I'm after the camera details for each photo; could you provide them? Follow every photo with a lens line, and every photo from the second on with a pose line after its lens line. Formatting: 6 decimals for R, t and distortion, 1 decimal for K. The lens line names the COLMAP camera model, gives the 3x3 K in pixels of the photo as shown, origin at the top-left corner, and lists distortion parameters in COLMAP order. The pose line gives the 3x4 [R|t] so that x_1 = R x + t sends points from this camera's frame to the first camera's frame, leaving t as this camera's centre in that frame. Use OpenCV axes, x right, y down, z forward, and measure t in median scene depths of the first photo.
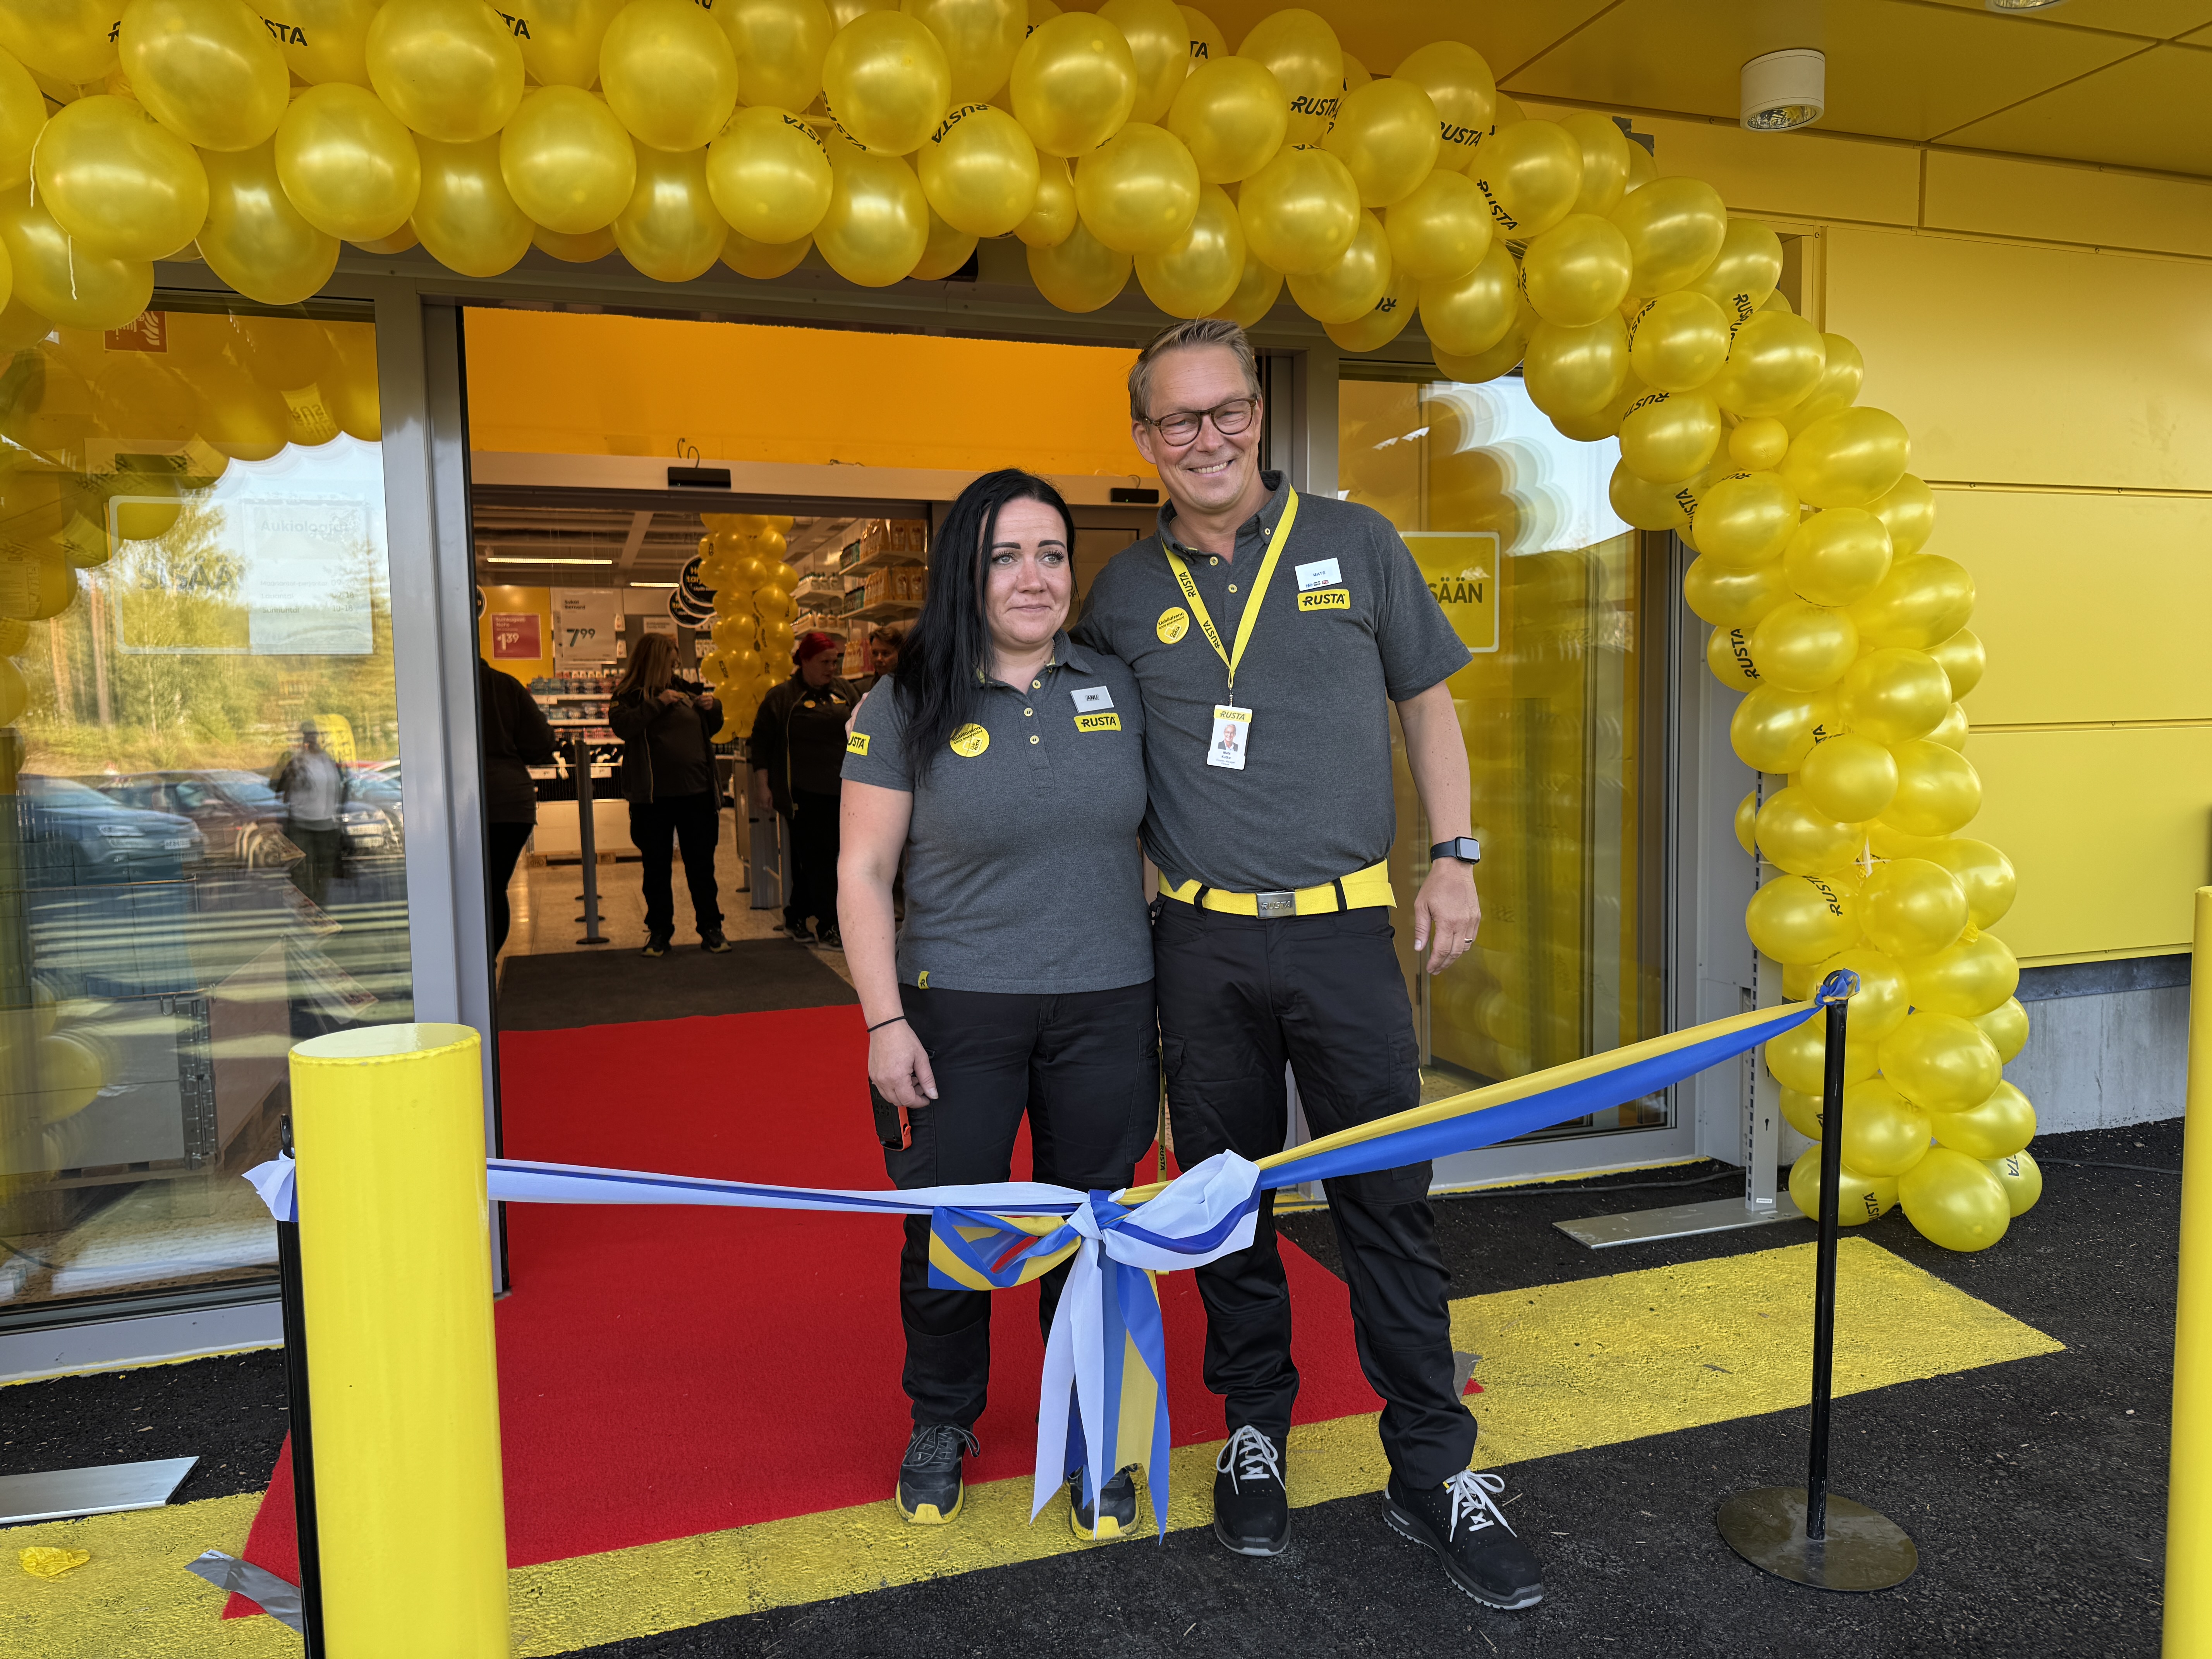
lens RADIAL K [[1596.9, 0, 1106.0], [0, 1596.9, 829.5], [0, 0, 1]] dist [-0.002502, -0.000906]
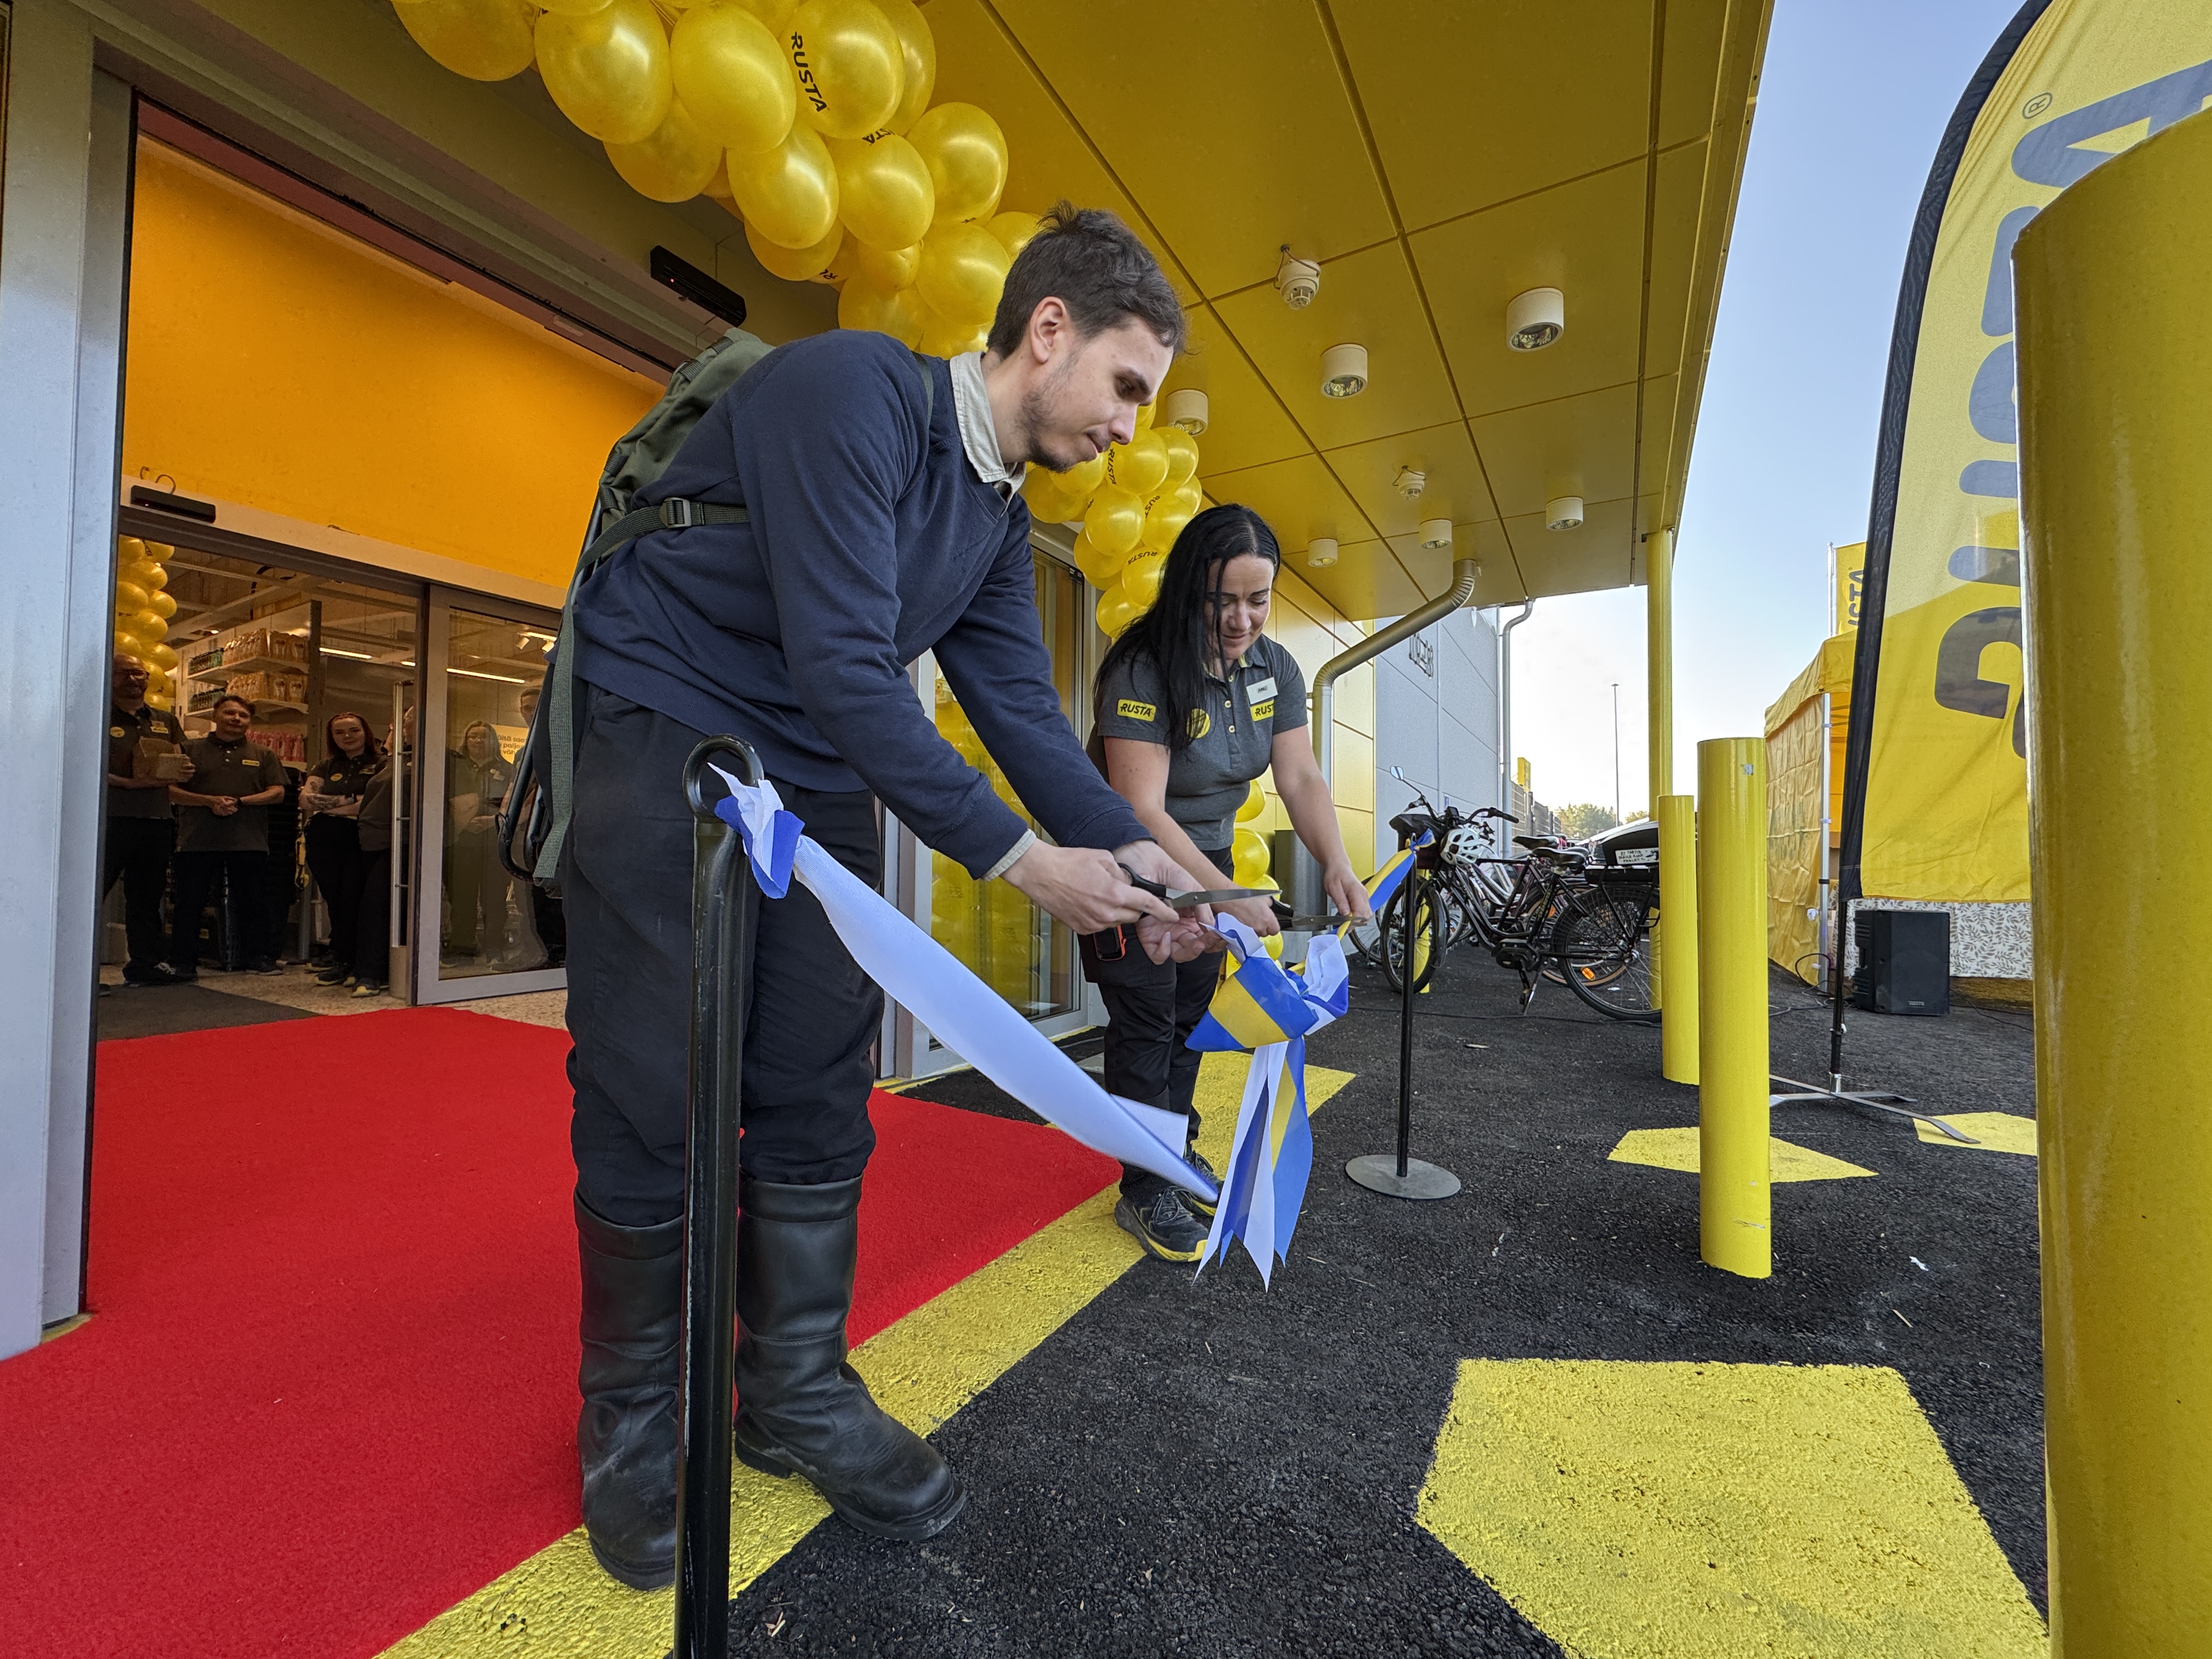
lens RADIAL K [[888.3, 0, 1106.0], [0, 888.3, 829.5], [0, 0, 1]] dist [0.001829, 0.000334]
pose [[0.755867, 0.037994, 0.653622, -0.213111], [0.031434, 0.995058, -0.094193, 0.080870], [-0.653970, 0.091743, 0.750937, 0.238734]]
